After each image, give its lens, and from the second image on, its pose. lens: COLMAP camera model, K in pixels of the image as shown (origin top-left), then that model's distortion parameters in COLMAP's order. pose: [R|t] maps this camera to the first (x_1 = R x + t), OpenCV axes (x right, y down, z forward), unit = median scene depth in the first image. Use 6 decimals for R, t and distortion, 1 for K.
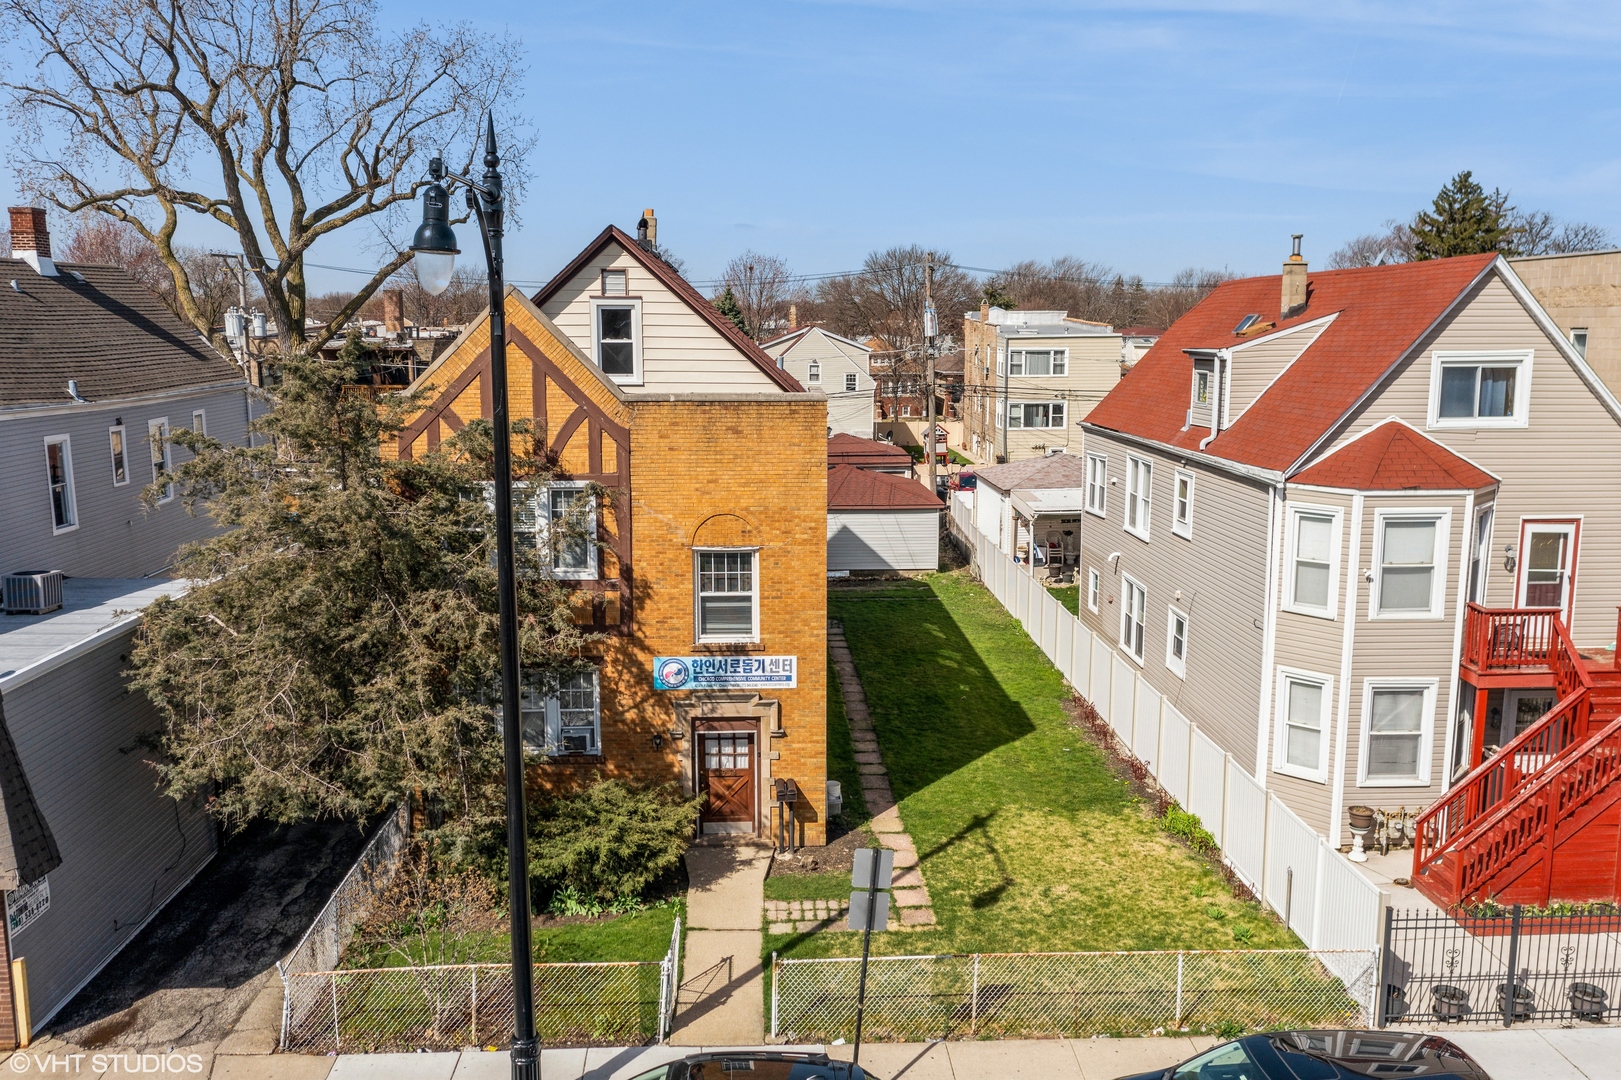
lens RADIAL K [[1298.1, 0, 810.5], [0, 1298.1, 540.0], [0, 0, 1]] dist [0.007708, 0.002490]
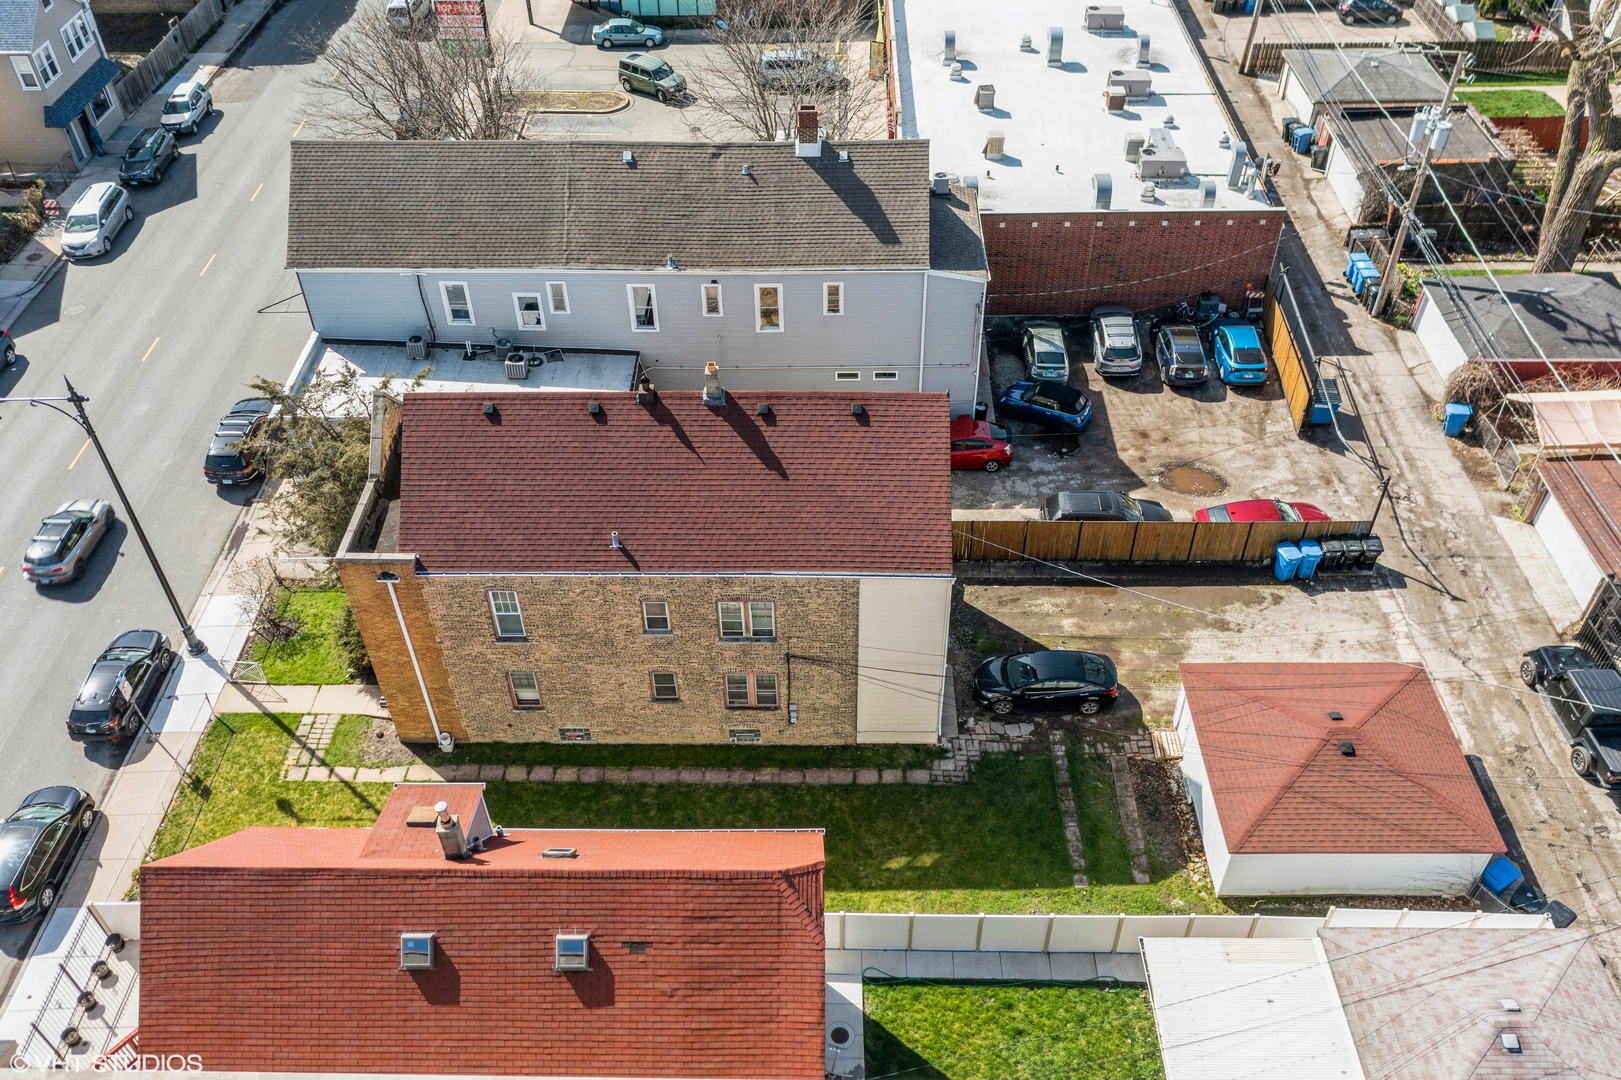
lens RADIAL K [[1298.1, 0, 810.5], [0, 1298.1, 540.0], [0, 0, 1]] dist [0.007708, 0.002490]
pose [[-0.055761, 0.705624, -0.706389, 1.120370], [-0.153166, 0.693070, 0.704411, -1.407051], [0.986626, 0.147474, 0.069431, 1.468483]]
